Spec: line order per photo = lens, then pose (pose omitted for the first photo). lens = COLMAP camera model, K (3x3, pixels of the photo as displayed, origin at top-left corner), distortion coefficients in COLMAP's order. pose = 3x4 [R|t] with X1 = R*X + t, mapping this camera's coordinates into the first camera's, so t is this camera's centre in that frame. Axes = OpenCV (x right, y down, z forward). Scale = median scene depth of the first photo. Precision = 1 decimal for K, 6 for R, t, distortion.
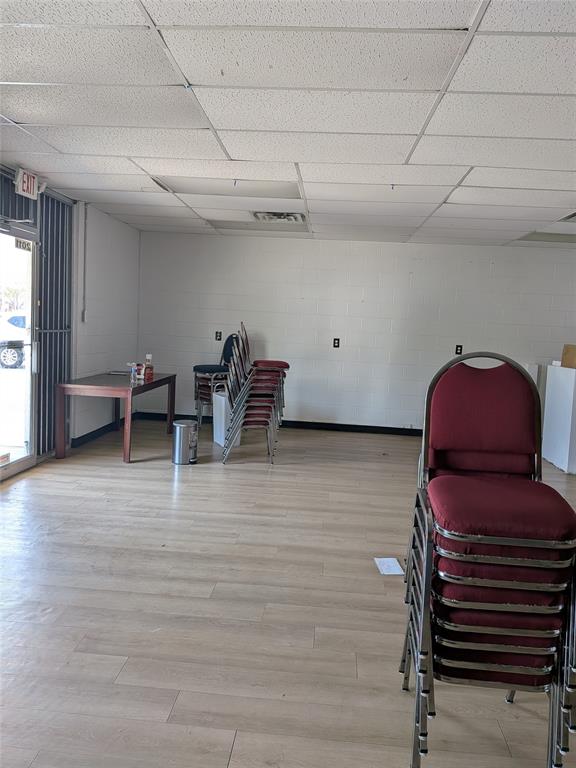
lens RADIAL K [[548.5, 0, 291.3], [0, 548.5, 386.0], [0, 0, 1]] dist [0.053400, -0.094621]
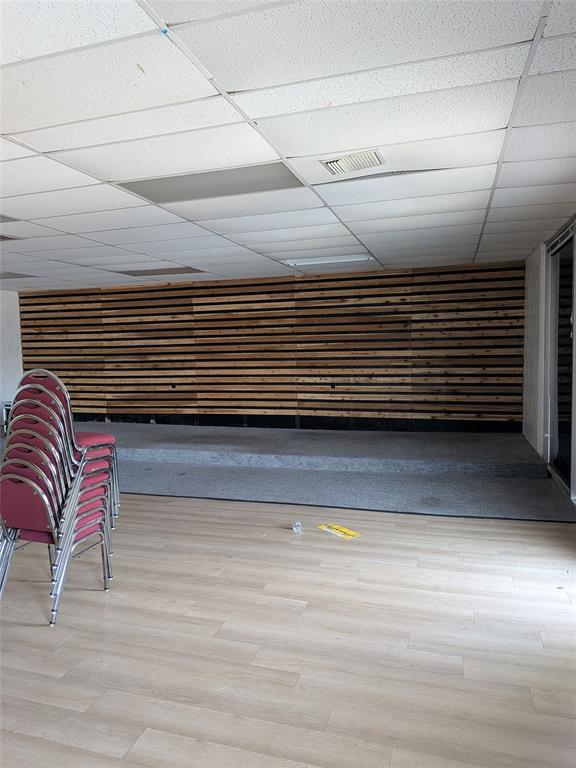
lens RADIAL K [[548.5, 0, 291.3], [0, 548.5, 386.0], [0, 0, 1]] dist [0.053400, -0.094621]
pose [[-0.977308, -0.054820, 0.204607, -0.563637], [-0.014643, 0.981105, 0.192923, -0.268937], [-0.211317, 0.185549, -0.959644, 1.910980]]
